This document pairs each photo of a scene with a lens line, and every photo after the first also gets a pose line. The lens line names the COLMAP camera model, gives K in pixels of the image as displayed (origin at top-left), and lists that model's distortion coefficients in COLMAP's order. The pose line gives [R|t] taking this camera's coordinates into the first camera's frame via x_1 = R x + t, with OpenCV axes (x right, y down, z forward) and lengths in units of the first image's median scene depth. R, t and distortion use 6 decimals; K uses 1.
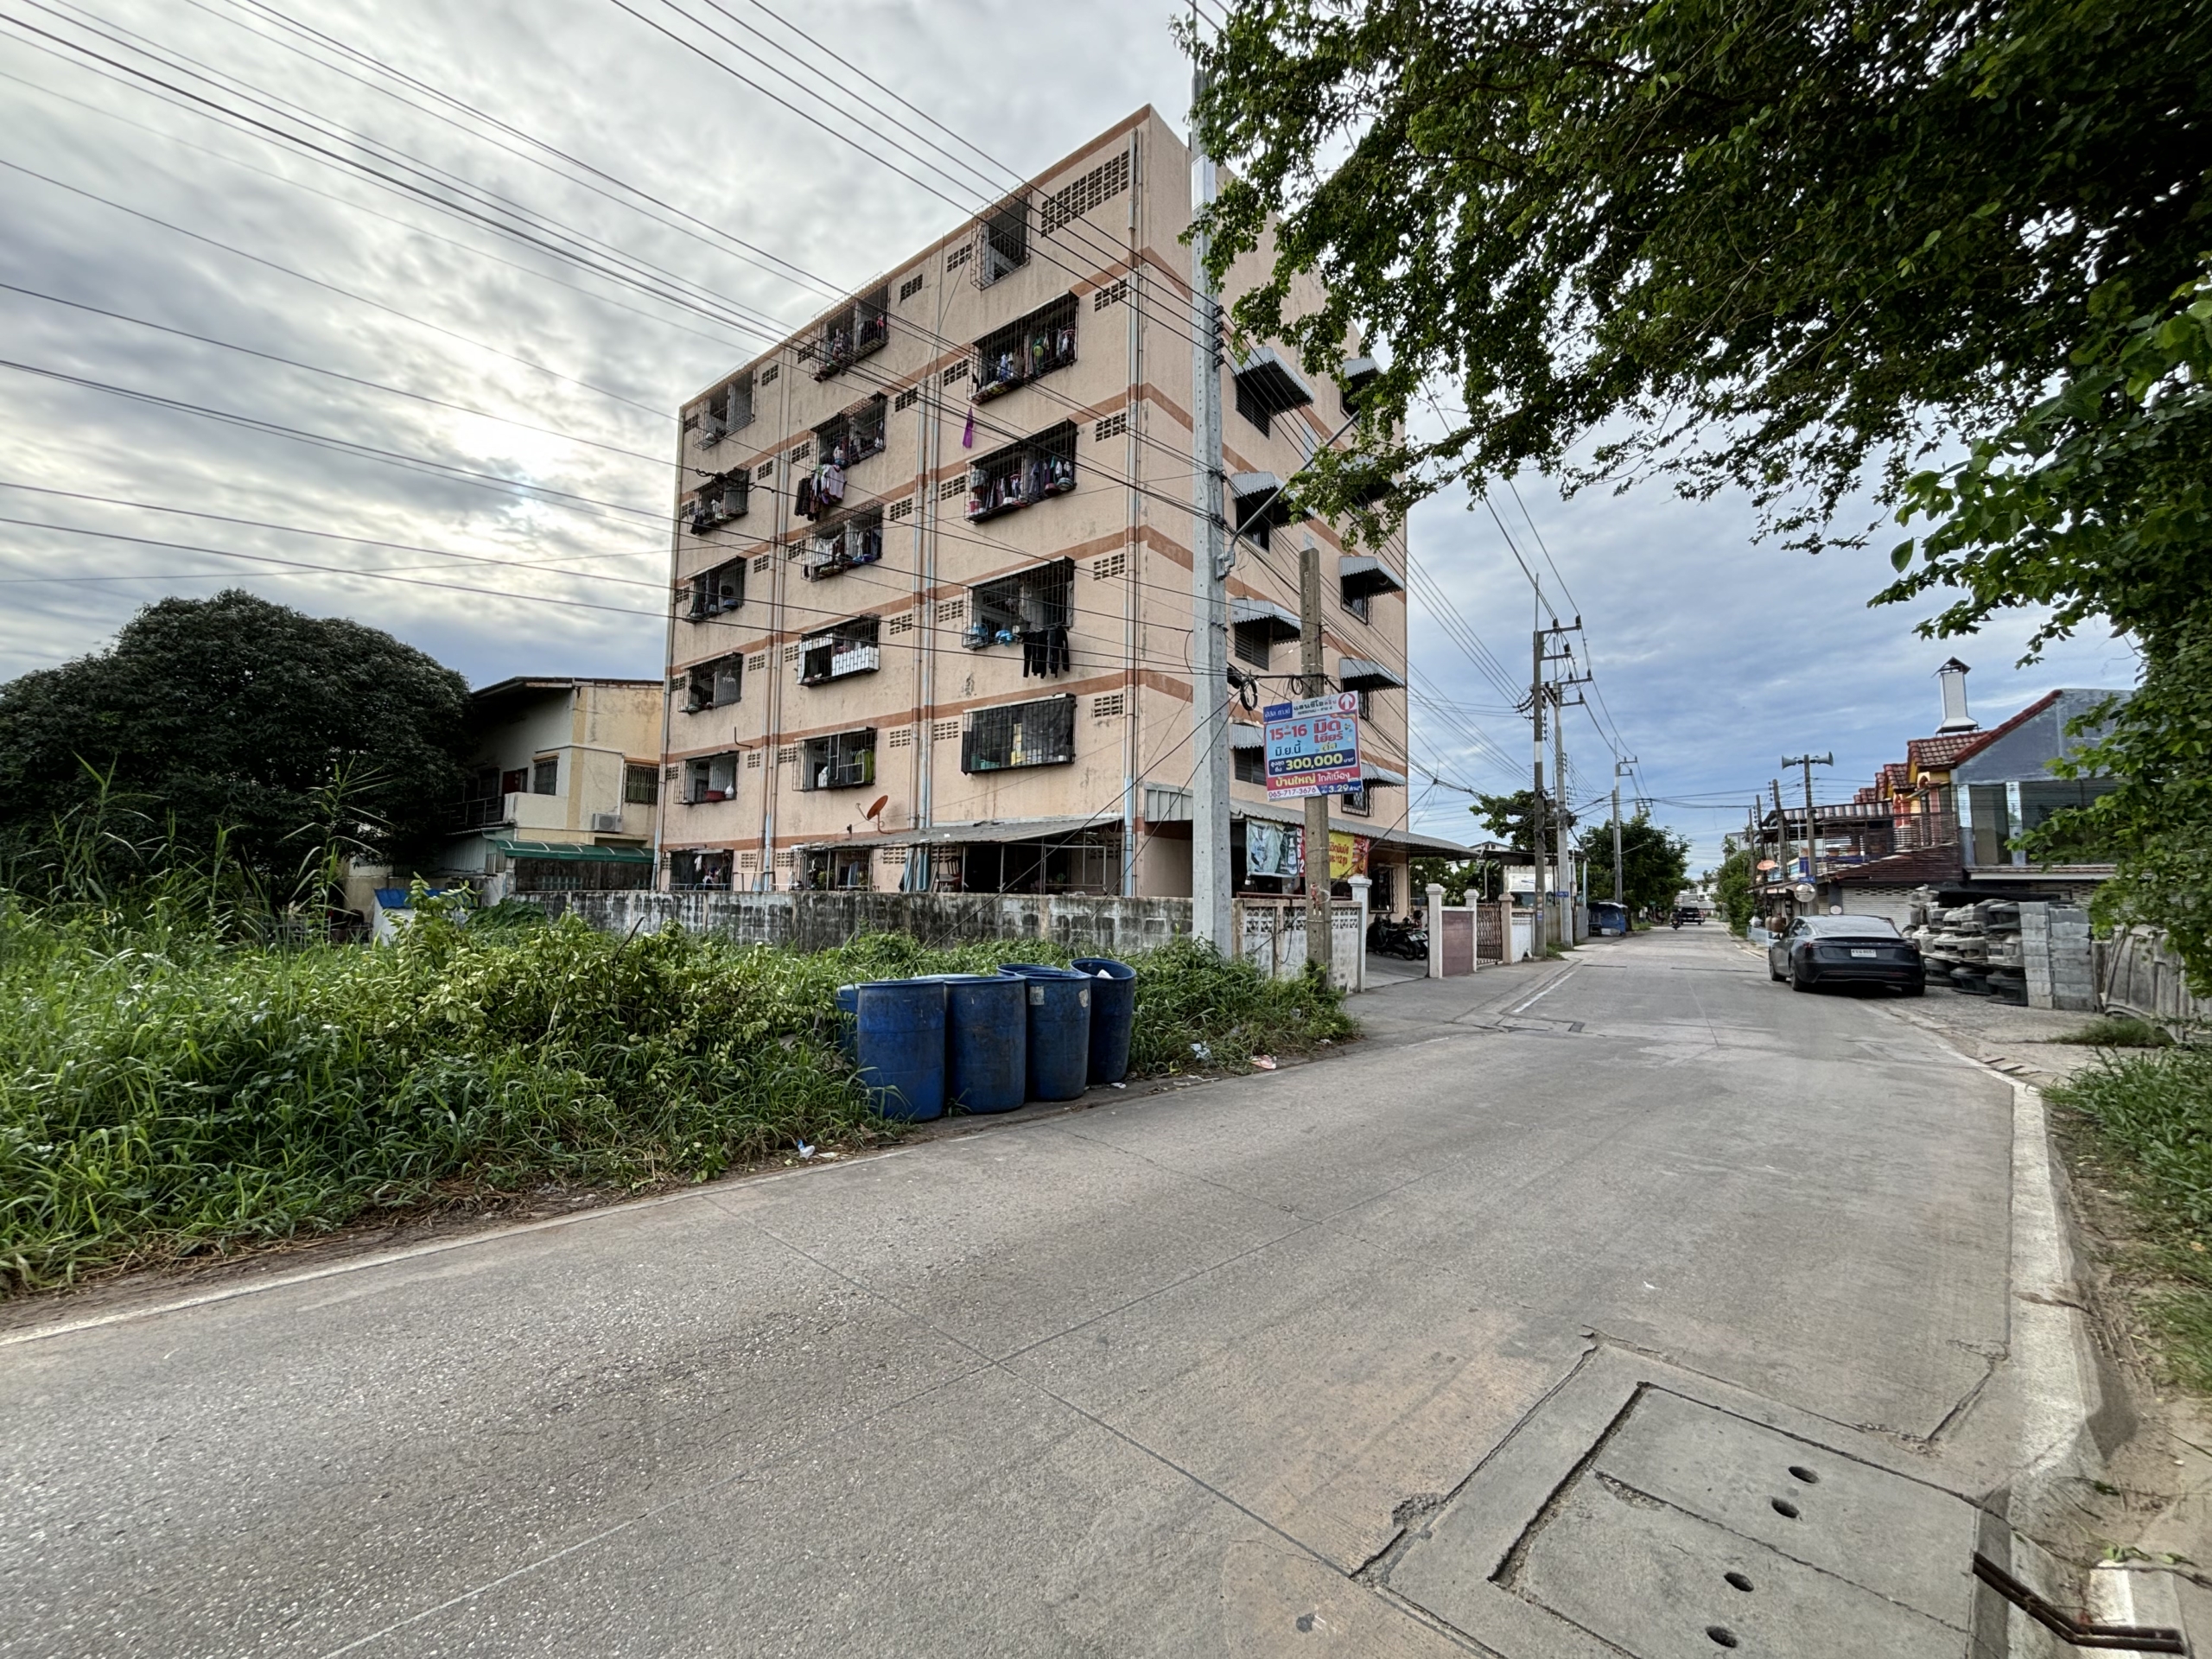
lens RADIAL K [[895.6, 0, 1104.4], [0, 895.6, 829.8], [0, 0, 1]] dist [0.000050, 0.000961]
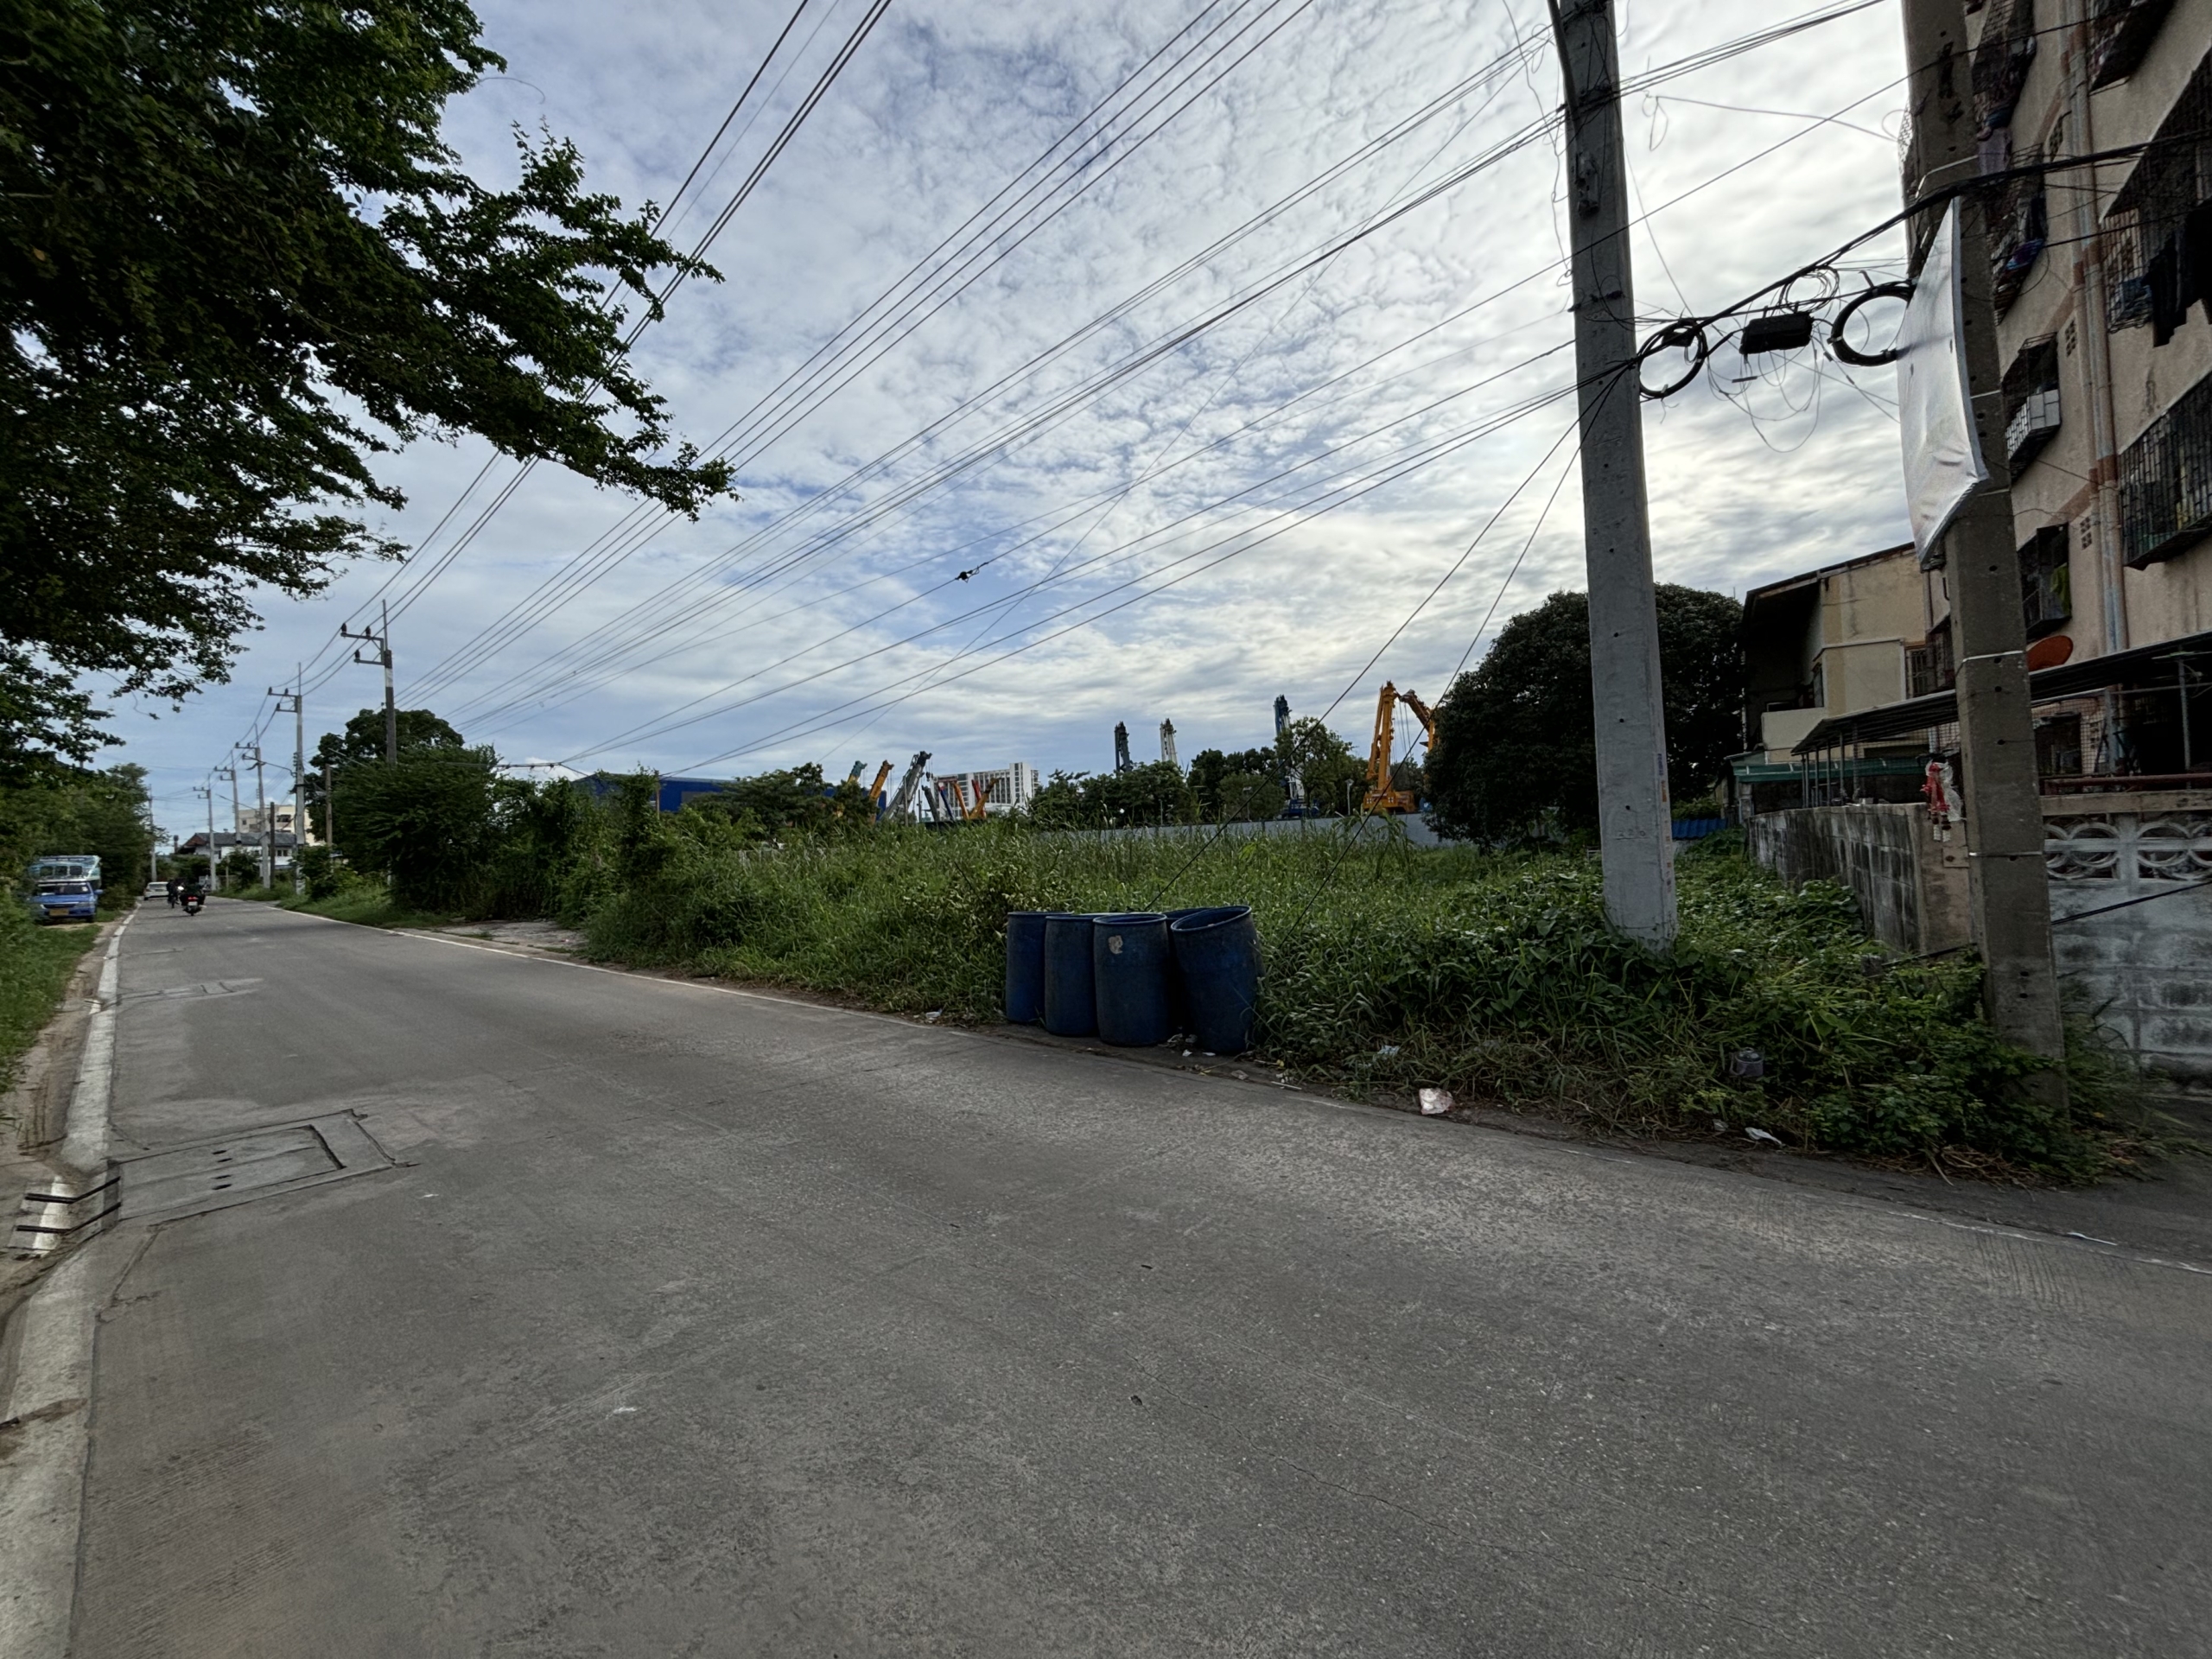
lens RADIAL K [[895.6, 0, 1102.9], [0, 895.6, 822.3], [0, 0, 1]] dist [0.000050, 0.000961]
pose [[0.048387, -0.042126, -0.997940, 0.338195], [0.117948, 0.992361, -0.036172, 0.033373], [0.991840, -0.115954, 0.052986, 0.344718]]
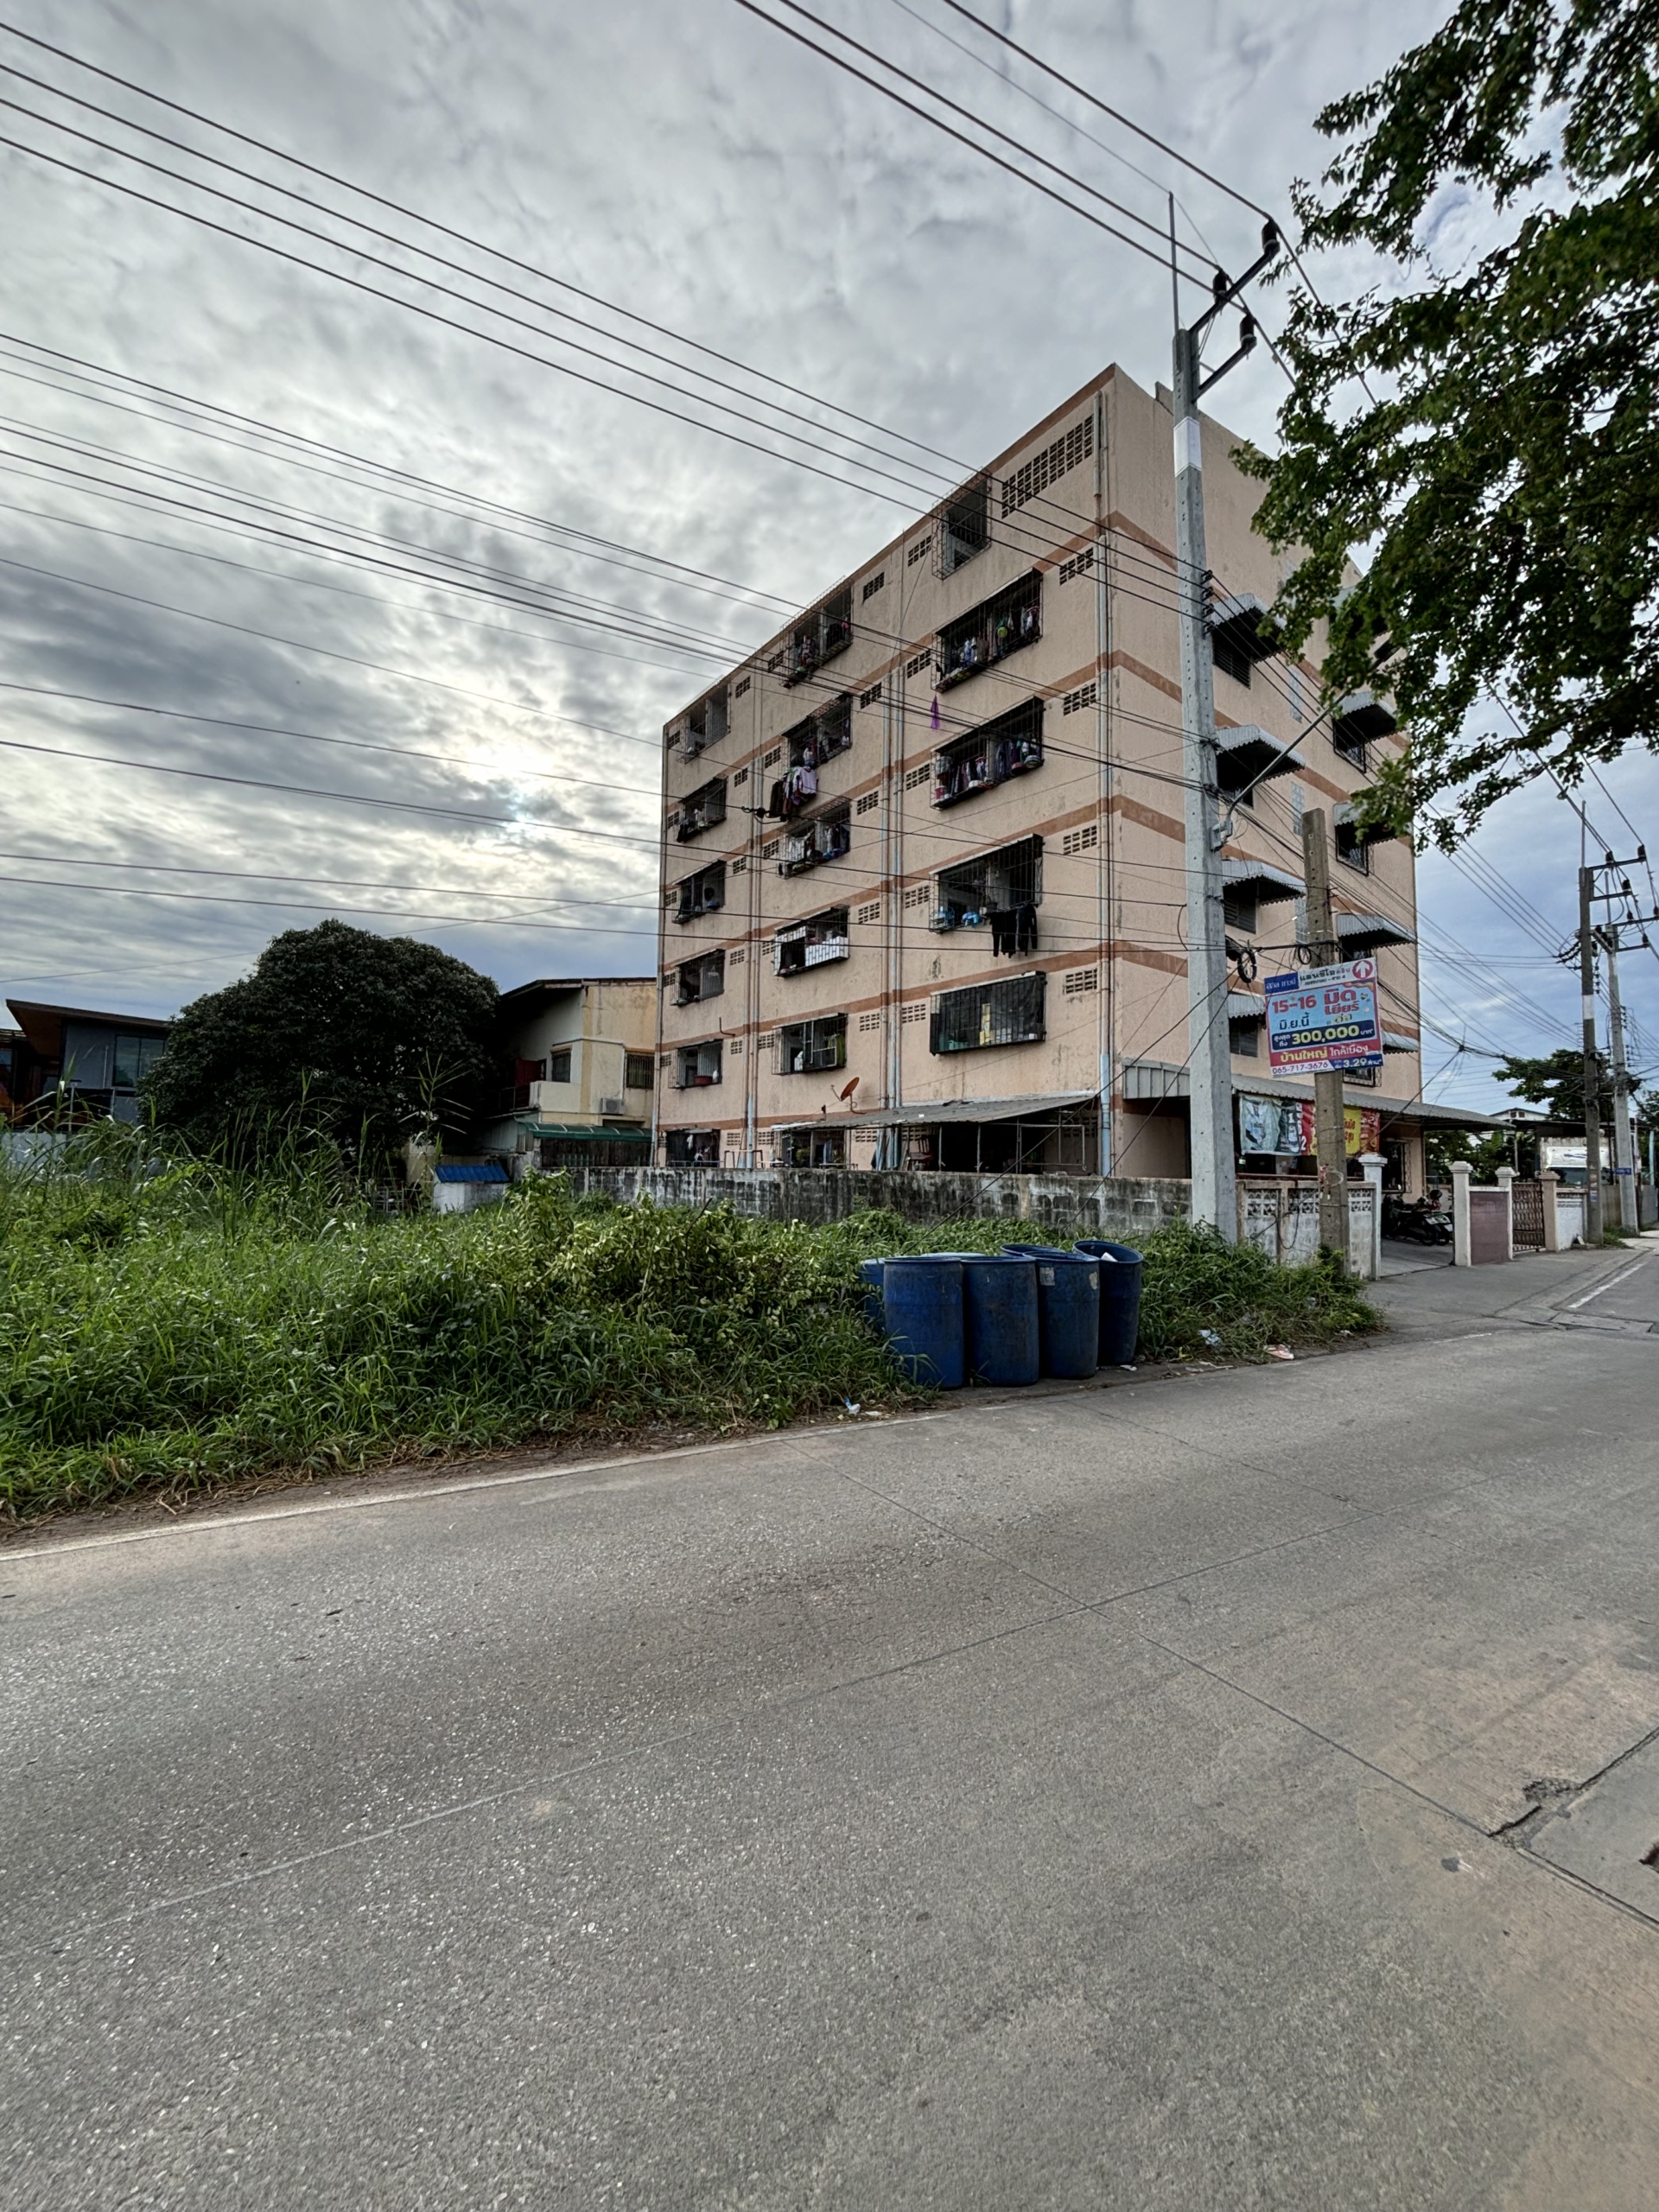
lens RADIAL K [[895.6, 0, 830.9], [0, 895.6, 1105.3], [0, 0, 1]] dist [0.000050, 0.000961]
pose [[0.969752, -0.015889, -0.243574, -0.023257], [0.016233, 0.999868, -0.000595, -0.005669], [0.243552, -0.003377, 0.969882, -0.025090]]
